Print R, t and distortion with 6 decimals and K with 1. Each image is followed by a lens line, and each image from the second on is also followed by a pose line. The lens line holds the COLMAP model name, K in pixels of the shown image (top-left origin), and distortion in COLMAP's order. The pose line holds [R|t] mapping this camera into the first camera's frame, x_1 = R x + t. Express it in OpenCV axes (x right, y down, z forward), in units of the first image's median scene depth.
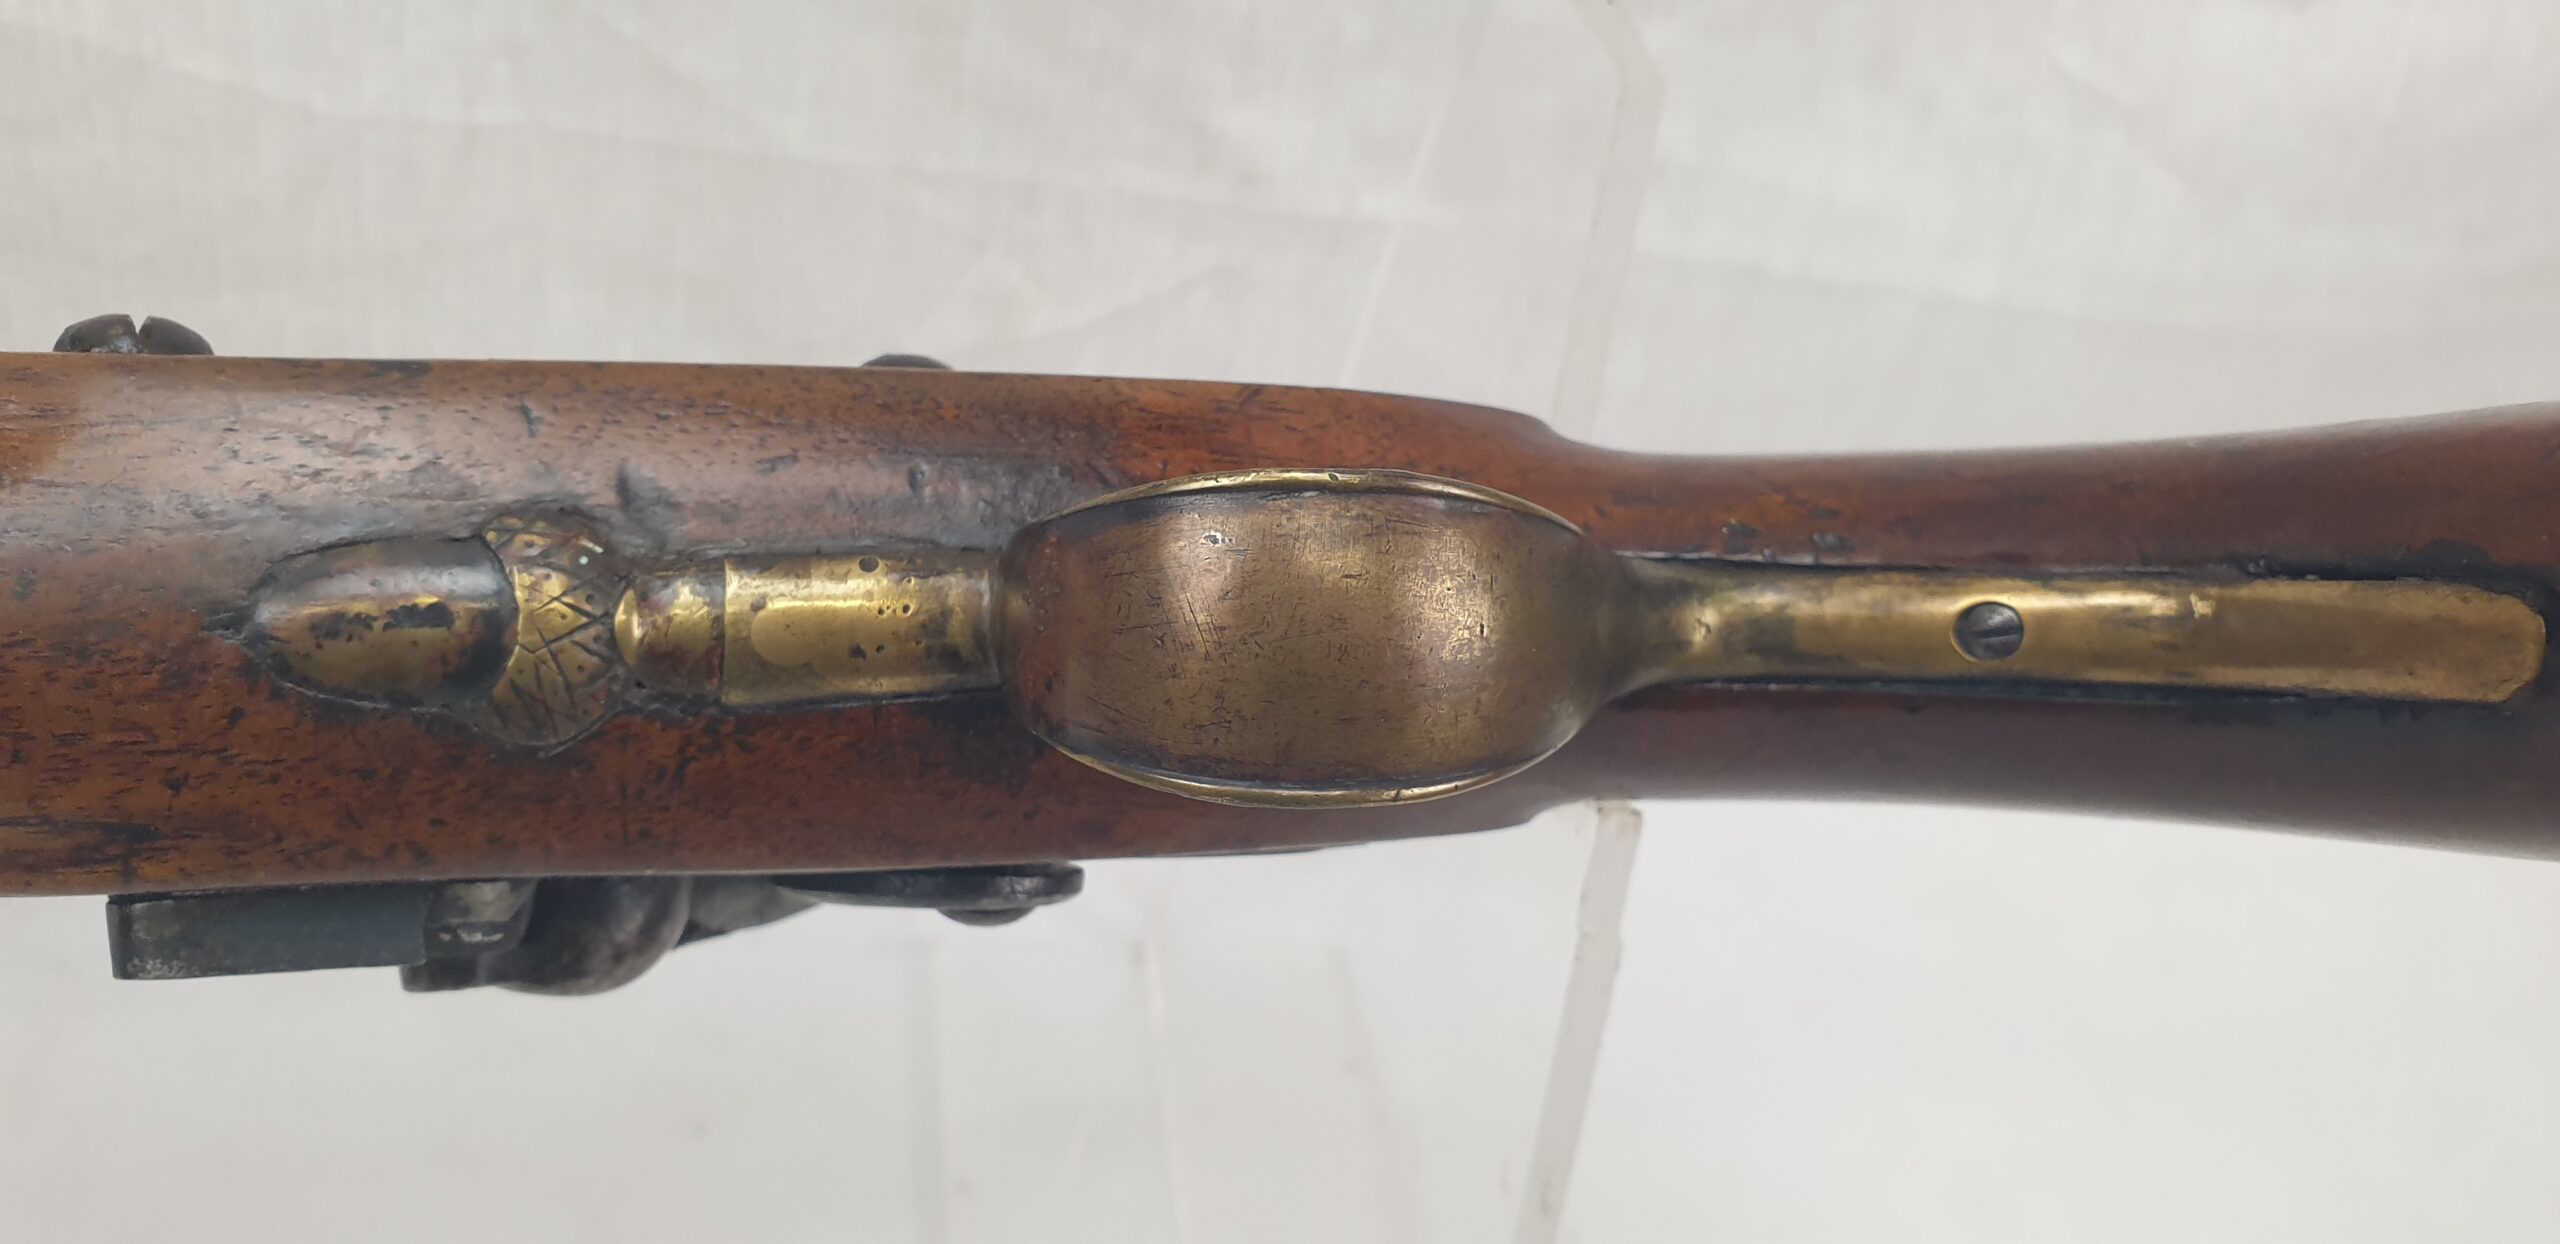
lens RADIAL K [[2032.5, 0, 1248.2], [0, 2032.5, 551.8], [0, 0, 1]] dist [-0.004647, -0.012513]
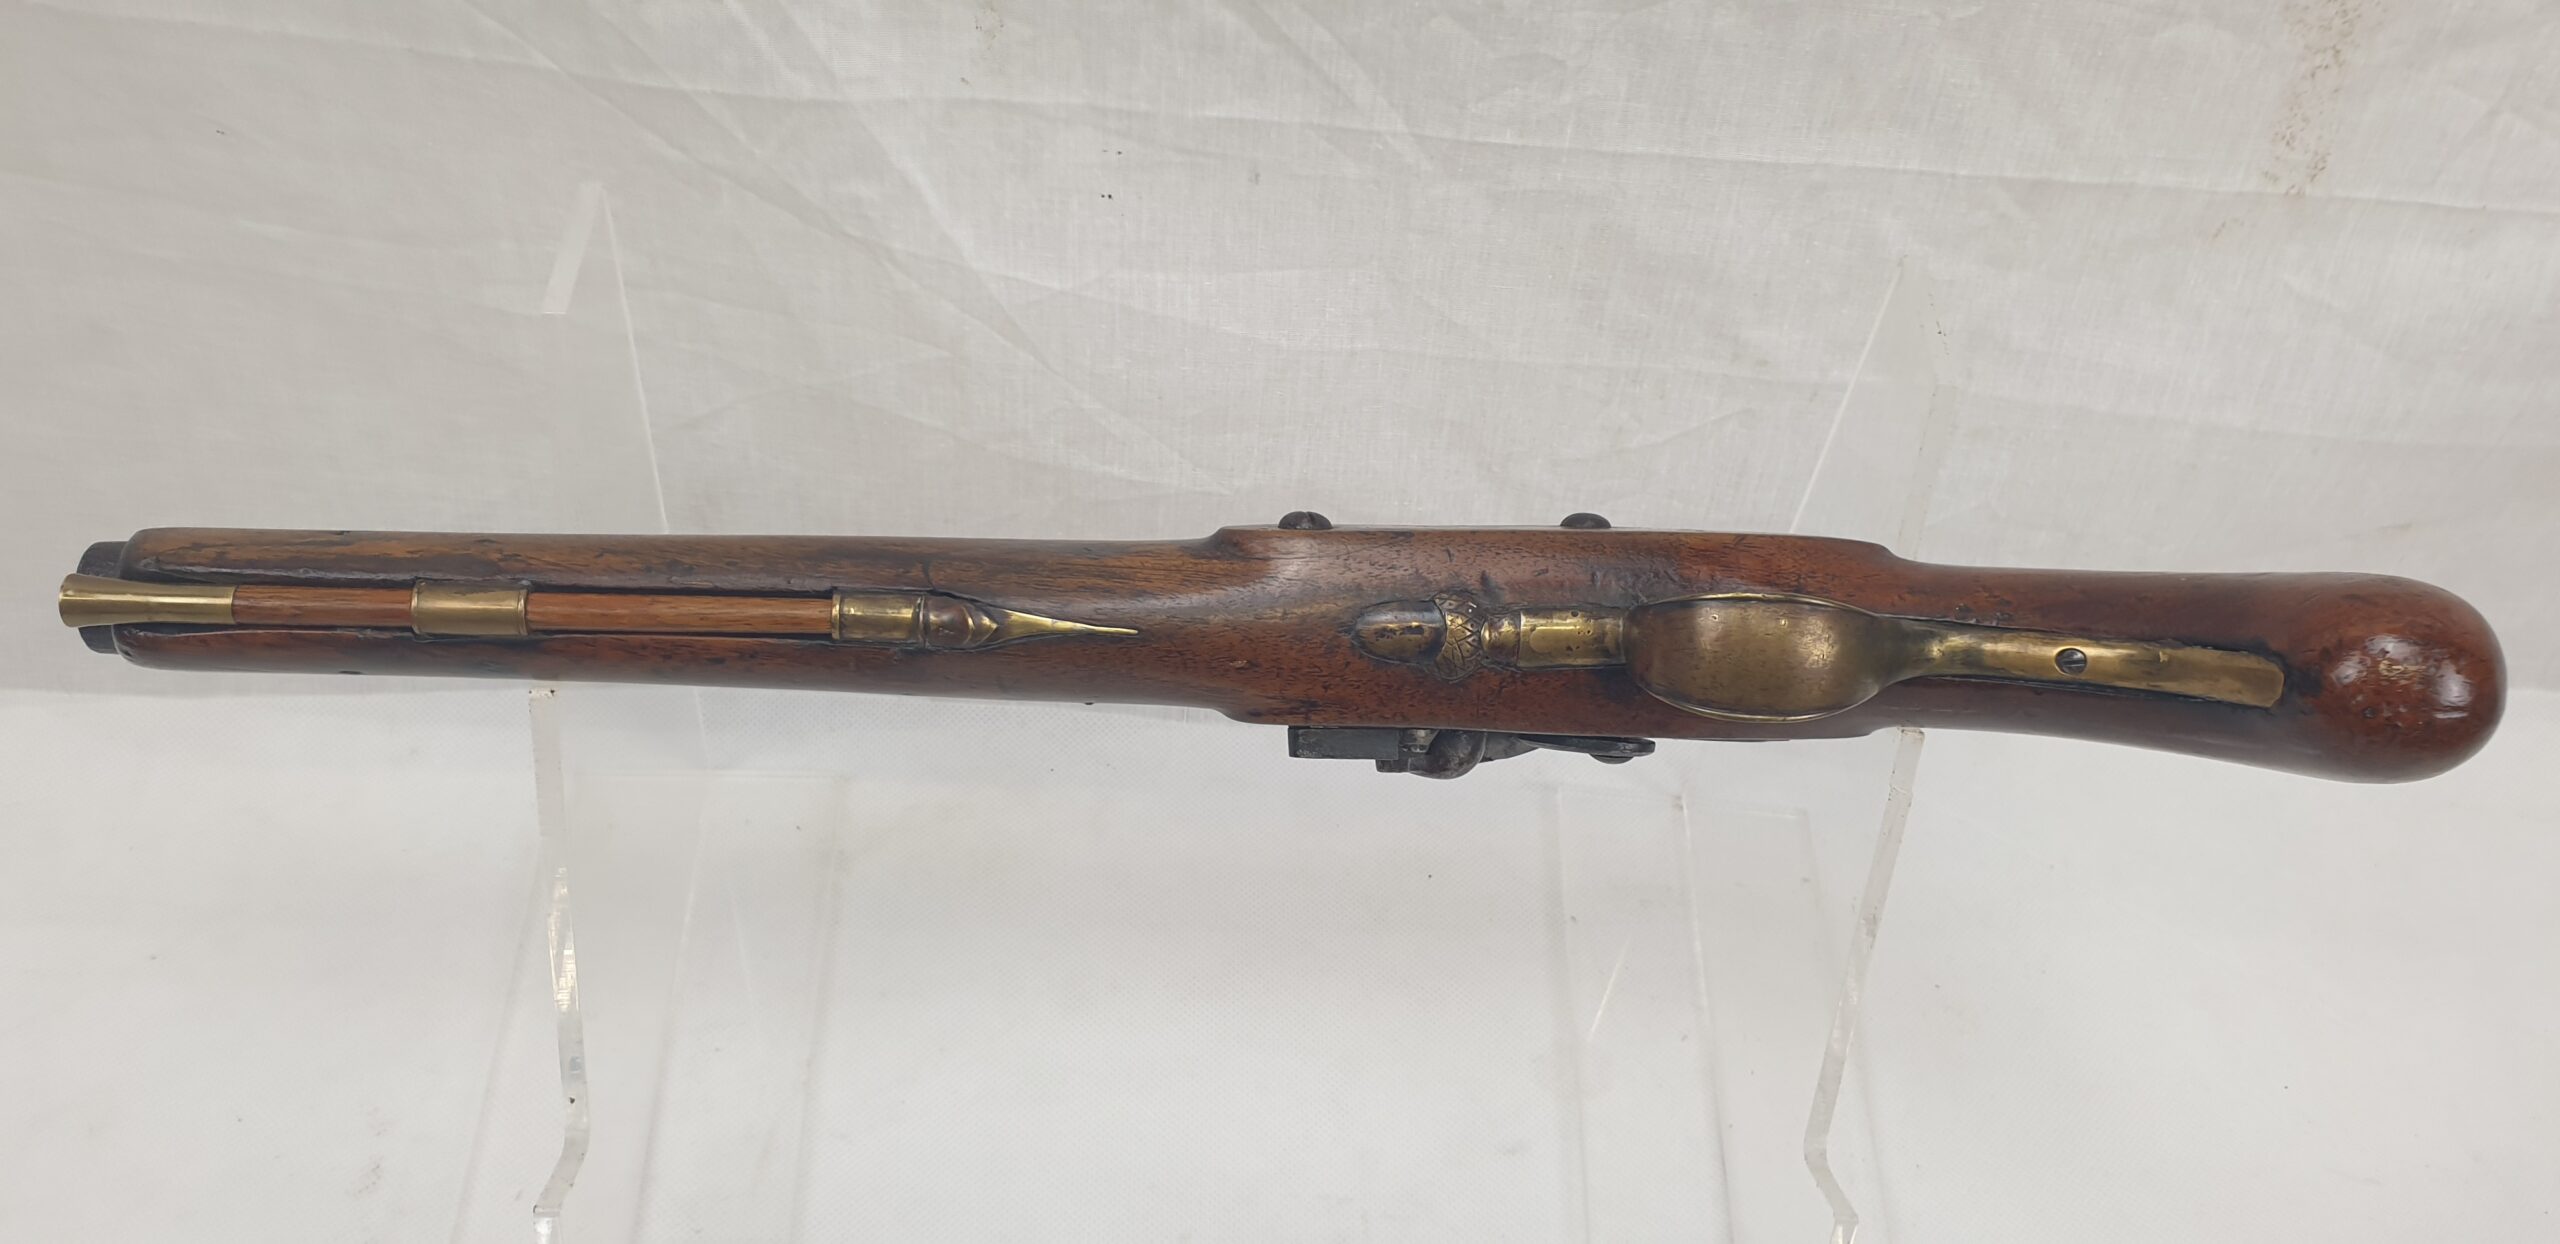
lens RADIAL K [[2032.5, 0, 1275.8], [0, 2032.5, 627.2], [0, 0, 1]] dist [-0.004647, -0.012513]
pose [[0.966347, 0.050423, -0.252252, 0.081239], [-0.027881, 0.995354, 0.092155, -0.181682], [0.255727, -0.082021, 0.963263, -1.384413]]
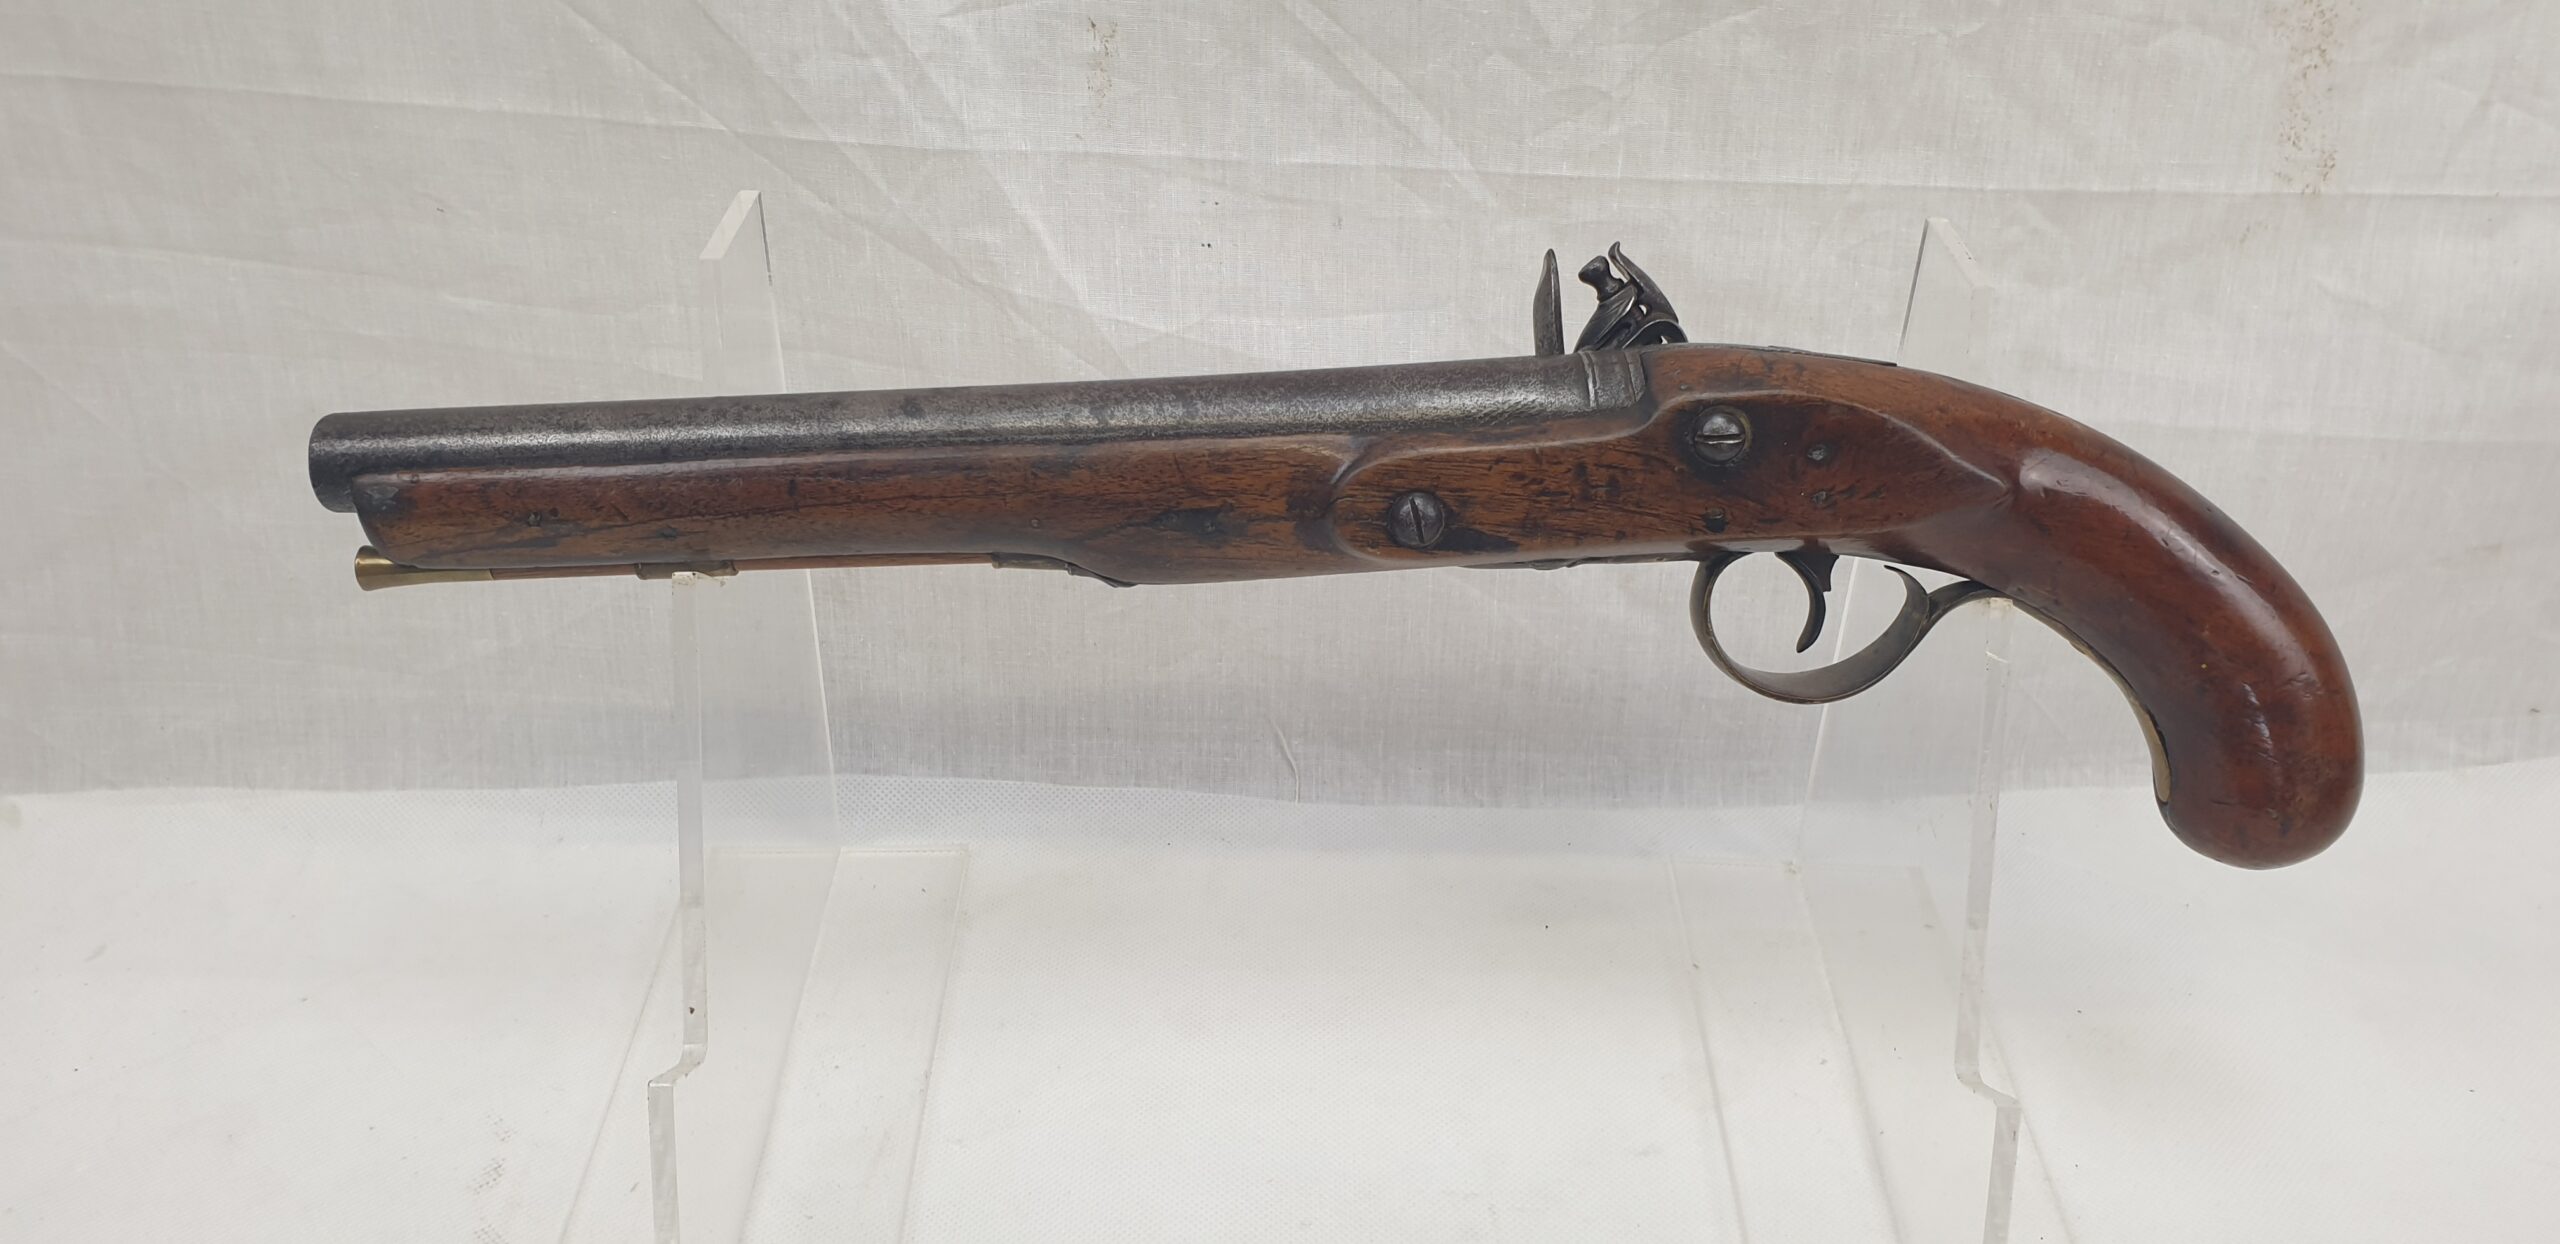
lens RADIAL K [[2032.5, 0, 1272.5], [0, 2032.5, 632.2], [0, 0, 1]] dist [-0.004647, -0.012513]
pose [[0.945709, -0.065893, -0.318264, 0.165218], [0.006304, 0.982767, -0.184740, 0.629355], [0.324952, 0.172704, 0.929828, -1.451855]]
